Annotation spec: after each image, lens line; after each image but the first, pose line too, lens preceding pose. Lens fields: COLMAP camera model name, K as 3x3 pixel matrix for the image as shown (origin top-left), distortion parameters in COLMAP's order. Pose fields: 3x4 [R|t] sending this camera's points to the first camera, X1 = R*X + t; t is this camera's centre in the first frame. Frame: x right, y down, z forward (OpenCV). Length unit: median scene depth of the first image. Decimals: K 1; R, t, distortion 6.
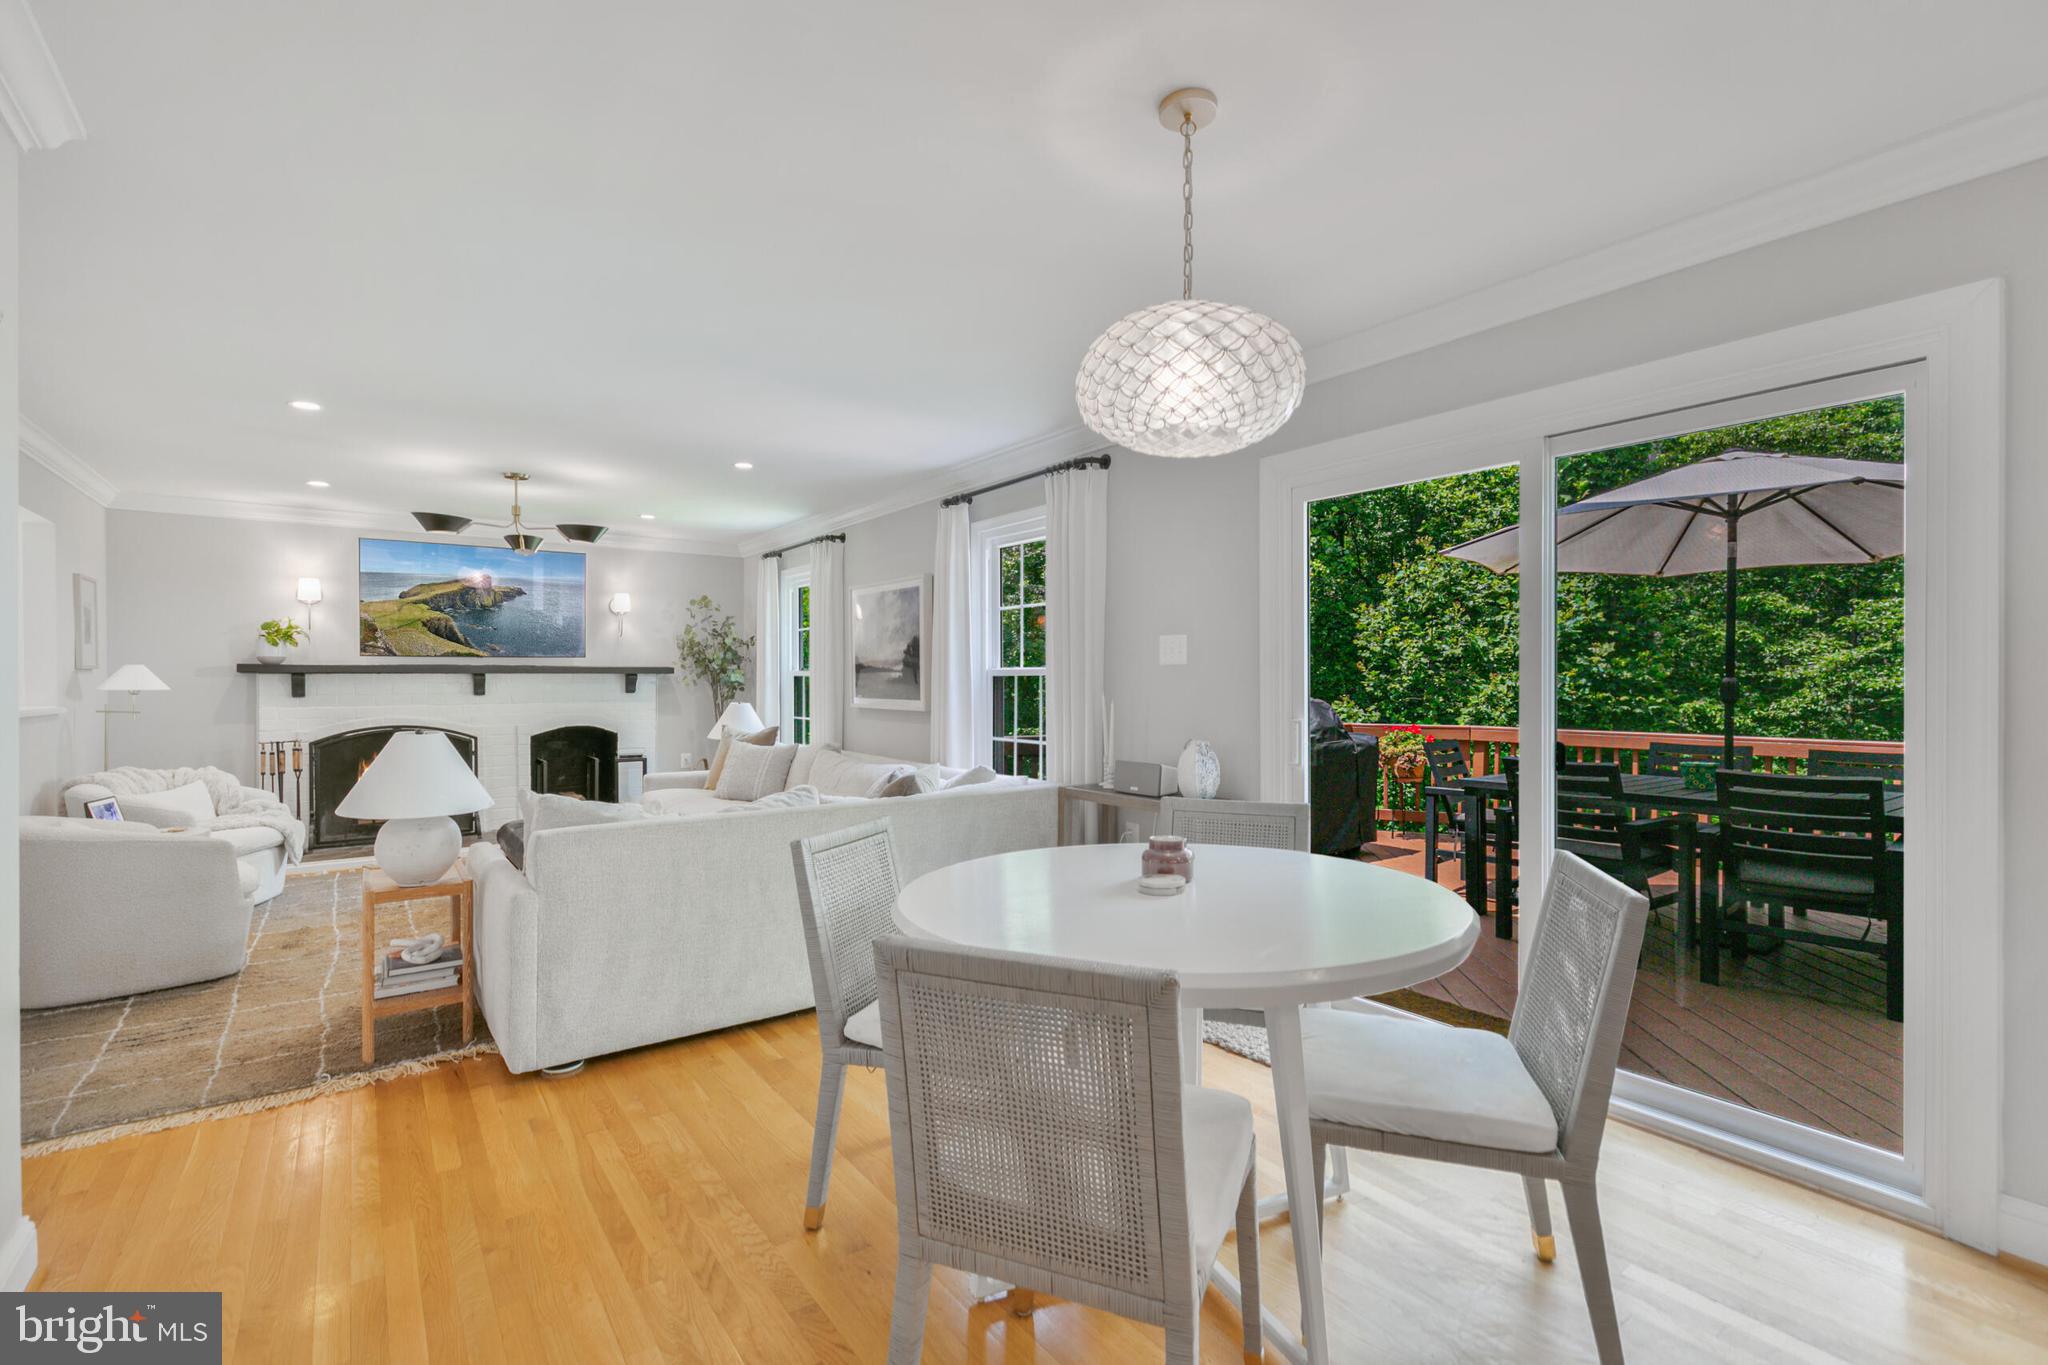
lens RADIAL K [[917.9, 0, 1024.0], [0, 917.9, 682.5], [0, 0, 1]] dist [0.004405, -0.000361]
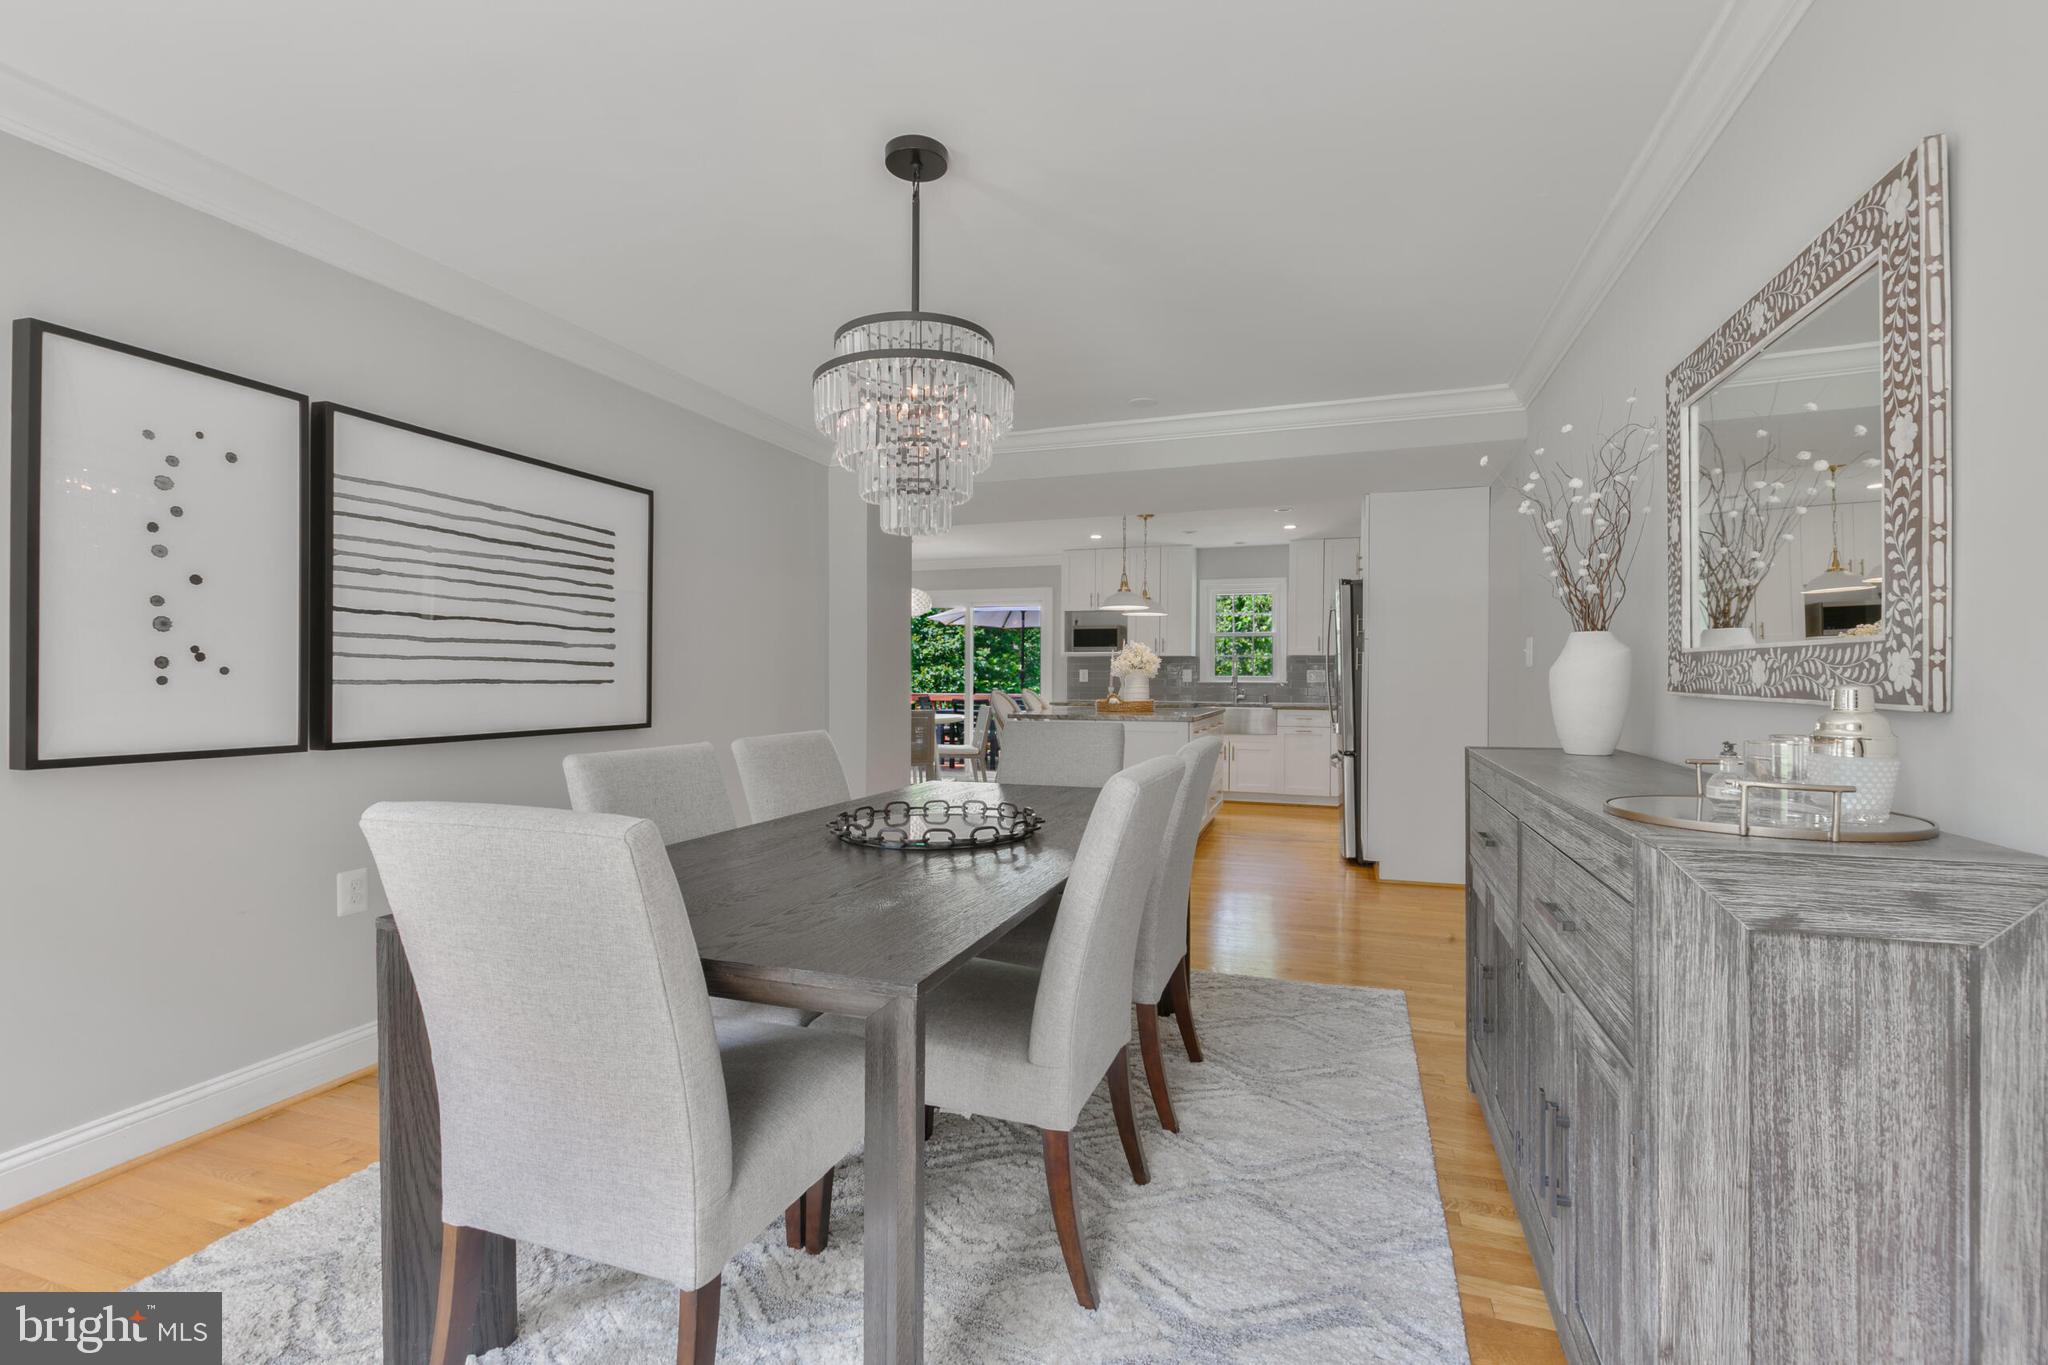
lens RADIAL K [[917.9, 0, 1024.0], [0, 917.9, 682.5], [0, 0, 1]] dist [0.004405, -0.000361]
pose [[0.821631, -0.004513, 0.570002, -0.612227], [-0.000519, 0.999962, 0.008665, 0.007580], [-0.570020, -0.007415, 0.821597, -0.963597]]
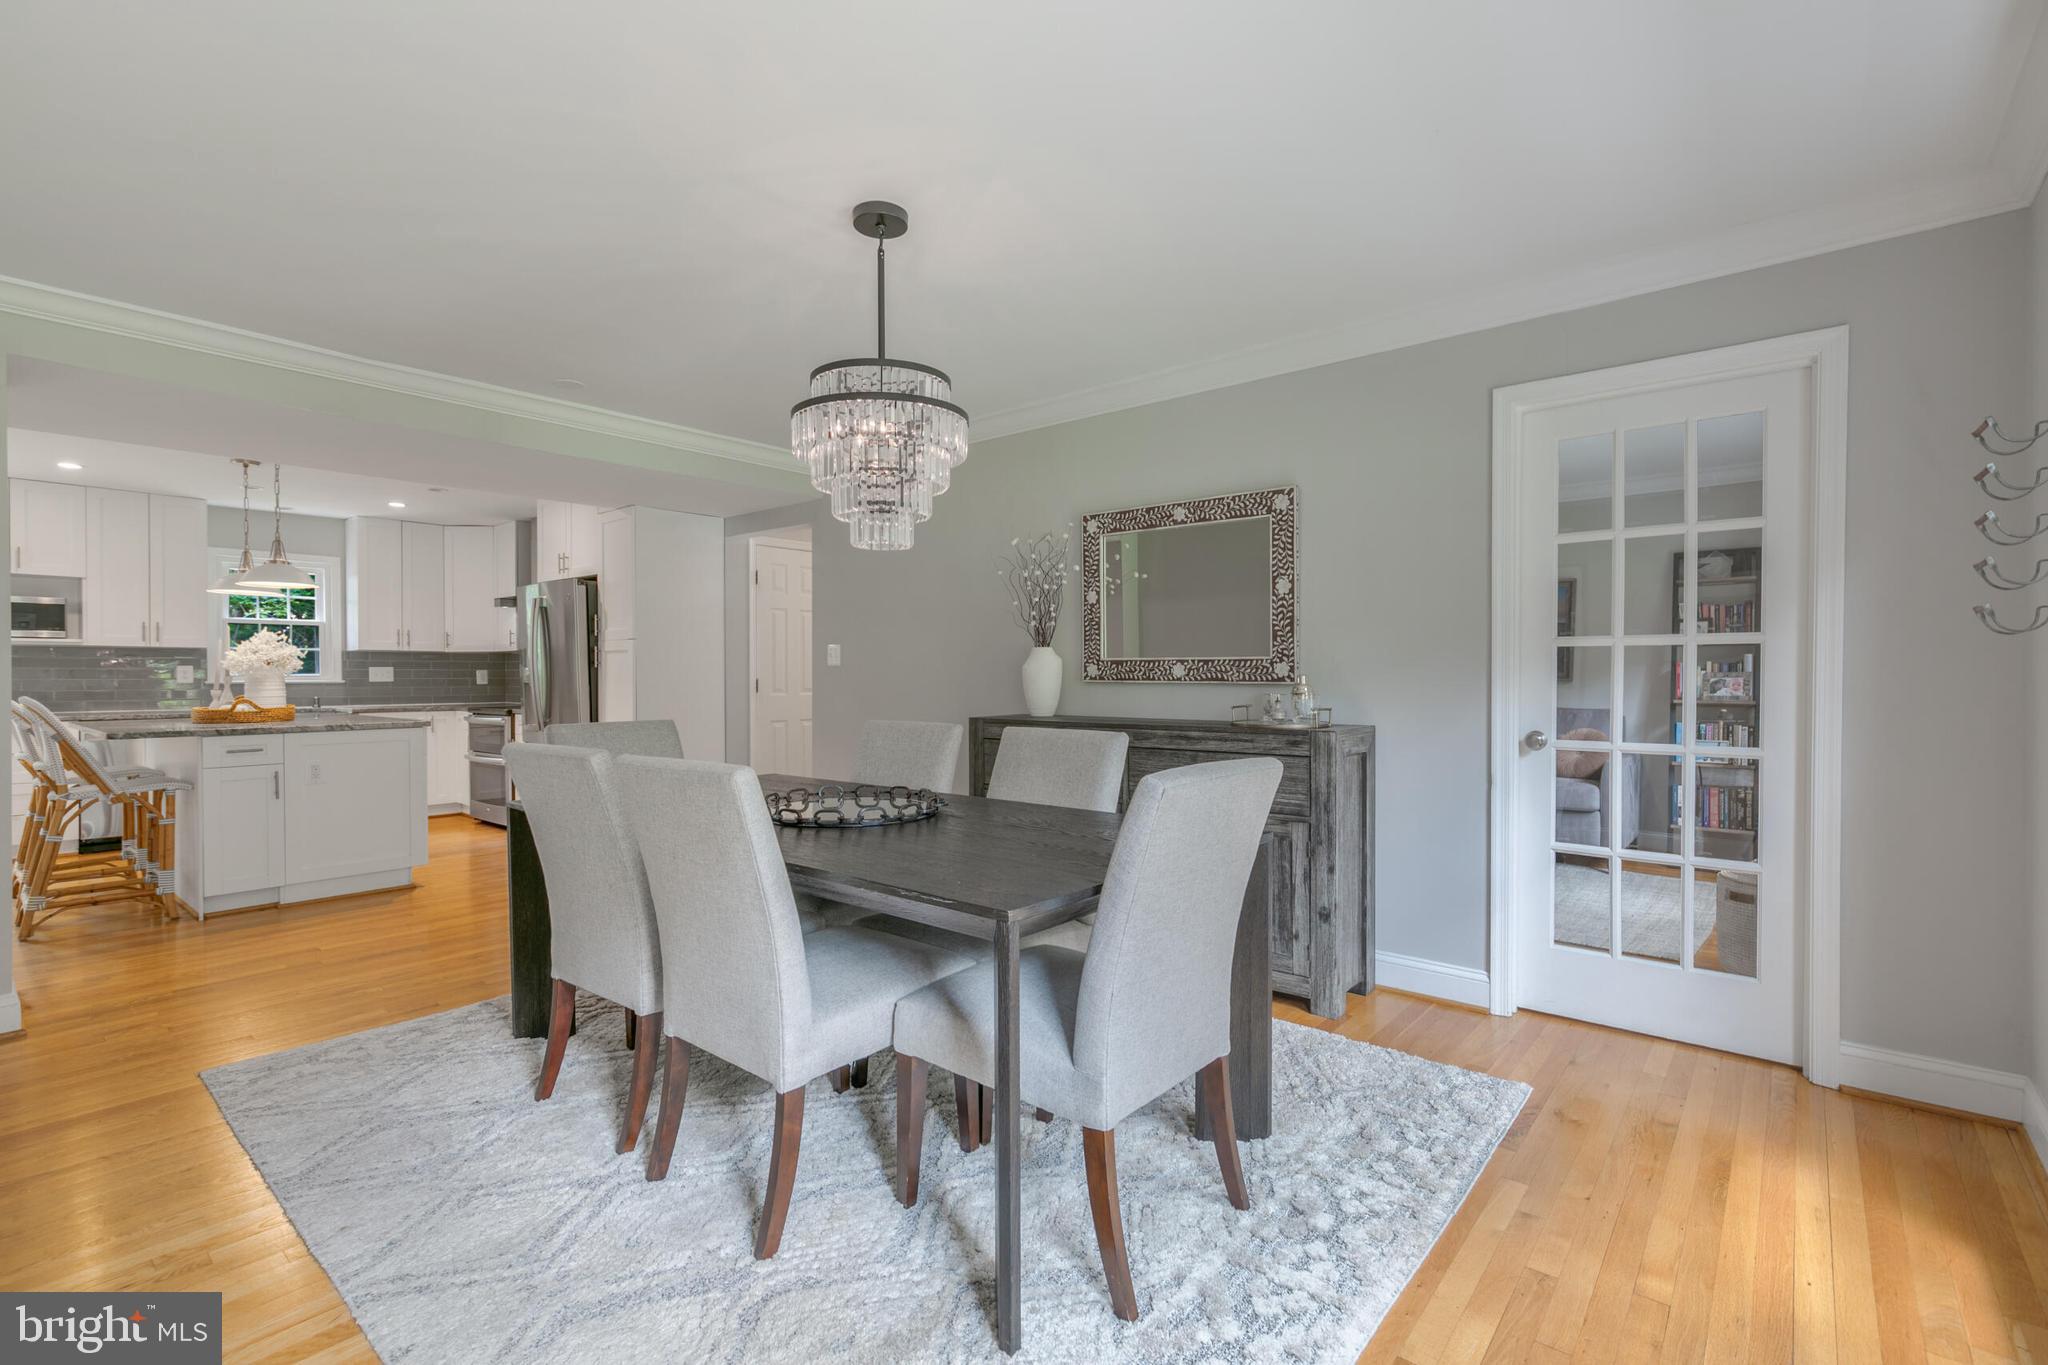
lens RADIAL K [[929.7, 0, 1020.4], [0, 929.7, 680.8], [0, 0, 1]] dist [0.001015, -0.000850]
pose [[-0.234735, -0.005498, 0.972044, -0.875158], [-0.001049, 0.999985, 0.005402, 0.010812], [-0.972059, 0.000249, -0.234738, -0.590401]]
